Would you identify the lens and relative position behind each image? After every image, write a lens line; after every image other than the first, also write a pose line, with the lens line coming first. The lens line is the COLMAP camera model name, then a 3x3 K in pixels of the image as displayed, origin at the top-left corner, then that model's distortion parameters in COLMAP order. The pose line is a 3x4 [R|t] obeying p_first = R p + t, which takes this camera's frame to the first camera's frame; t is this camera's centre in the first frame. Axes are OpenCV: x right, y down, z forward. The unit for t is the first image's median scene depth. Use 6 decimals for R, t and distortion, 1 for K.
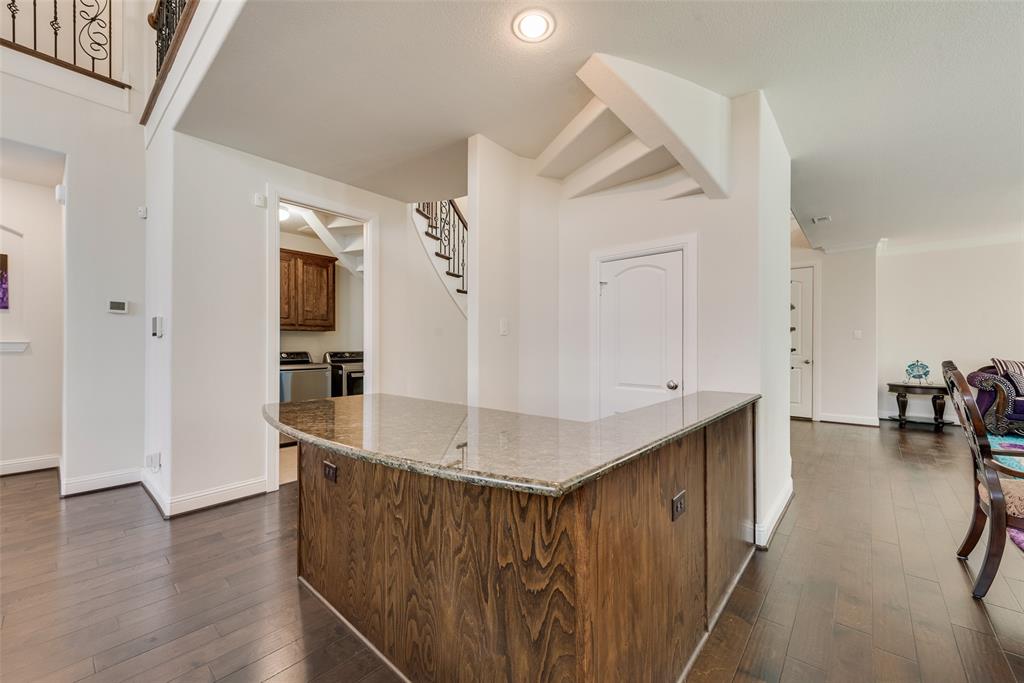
lens RADIAL K [[405.1, 0, 510.9], [0, 405.1, 346.8], [0, 0, 1]] dist [0.002021, 0.000068]
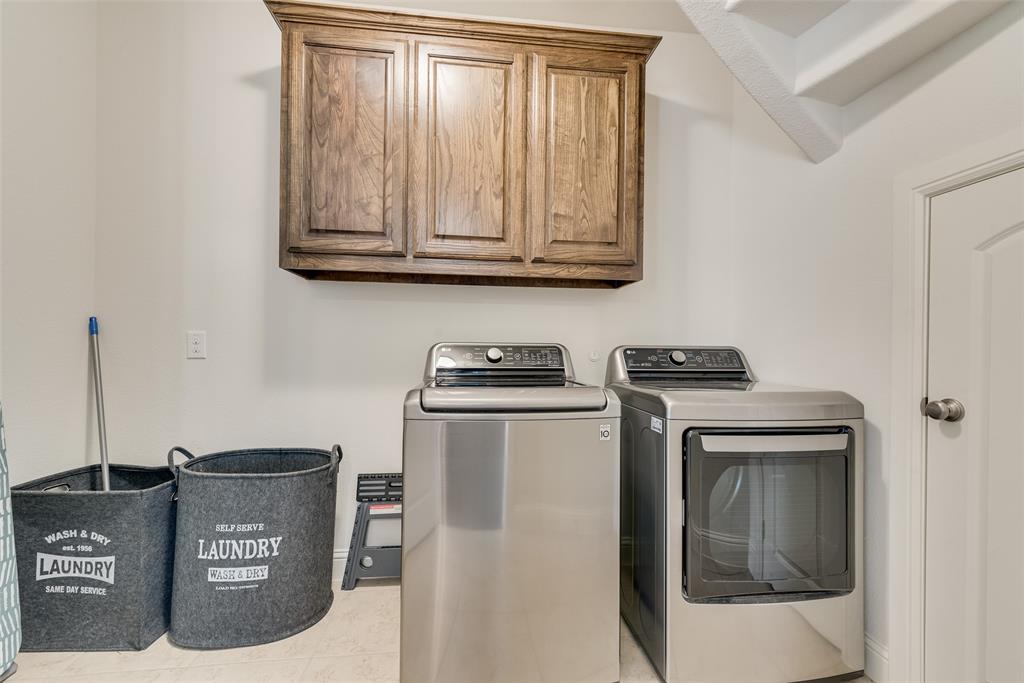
lens RADIAL K [[405.1, 0, 510.2], [0, 405.1, 350.0], [0, 0, 1]] dist [0.002021, 0.000068]
pose [[0.736042, 0.007065, -0.676899, -0.310538], [-0.015580, 0.999857, -0.006505, 0.019481], [0.676757, 0.015334, 0.736047, 0.735429]]
